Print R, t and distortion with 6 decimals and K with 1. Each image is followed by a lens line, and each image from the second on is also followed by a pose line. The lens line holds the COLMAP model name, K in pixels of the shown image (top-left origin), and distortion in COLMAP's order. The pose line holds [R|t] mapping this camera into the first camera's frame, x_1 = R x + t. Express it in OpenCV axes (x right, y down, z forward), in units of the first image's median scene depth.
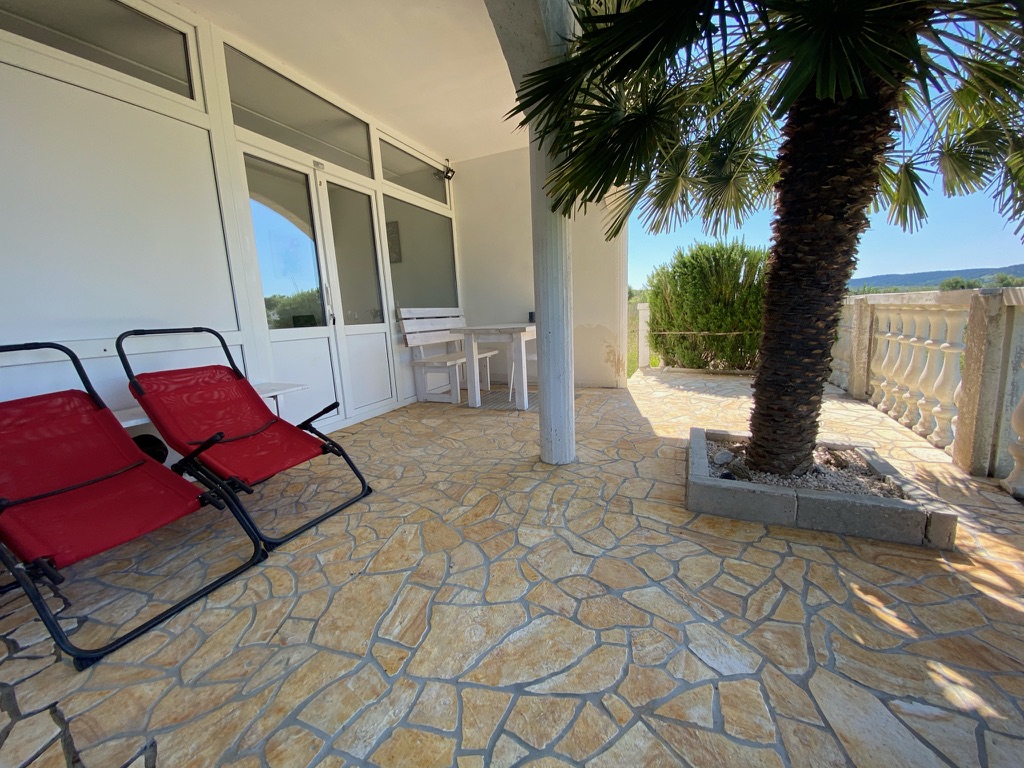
lens RADIAL K [[420.8, 0, 512.7], [0, 420.8, 386.2], [0, 0, 1]] dist [0.000975, -0.008296]
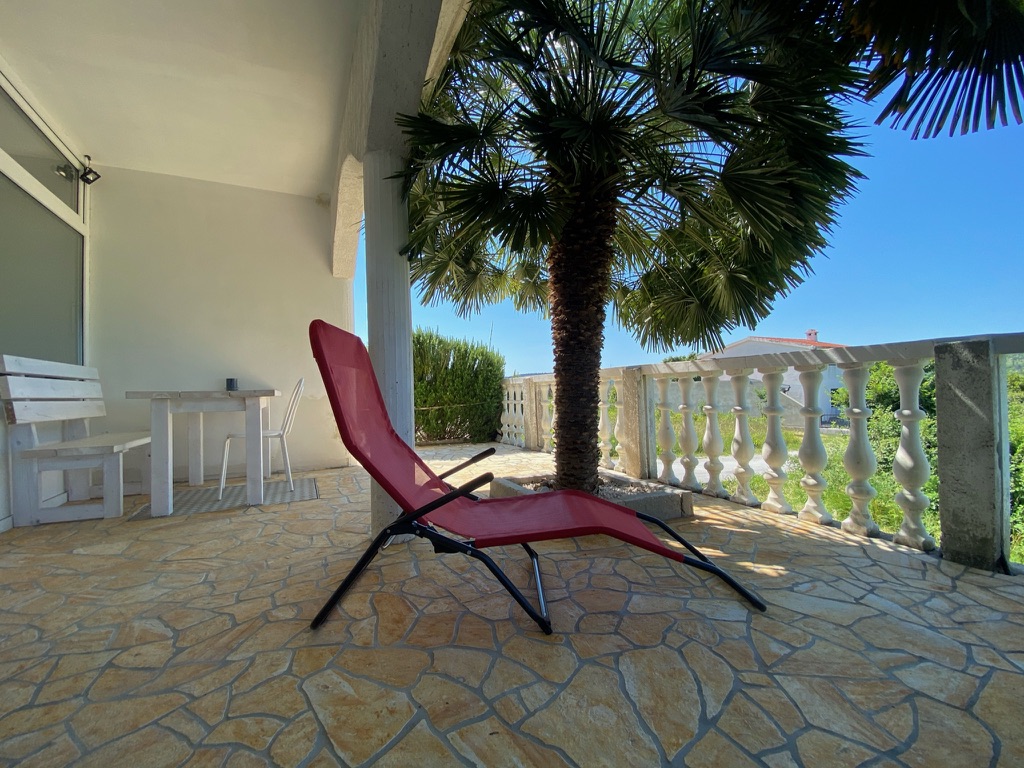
lens RADIAL K [[420.8, 0, 516.3], [0, 420.8, 374.5], [0, 0, 1]] dist [0.000975, -0.008296]
pose [[0.634625, 0.059789, 0.770504, -0.400438], [0.132407, 0.973849, -0.184625, 0.047201], [-0.761393, 0.219188, 0.610113, 0.250318]]
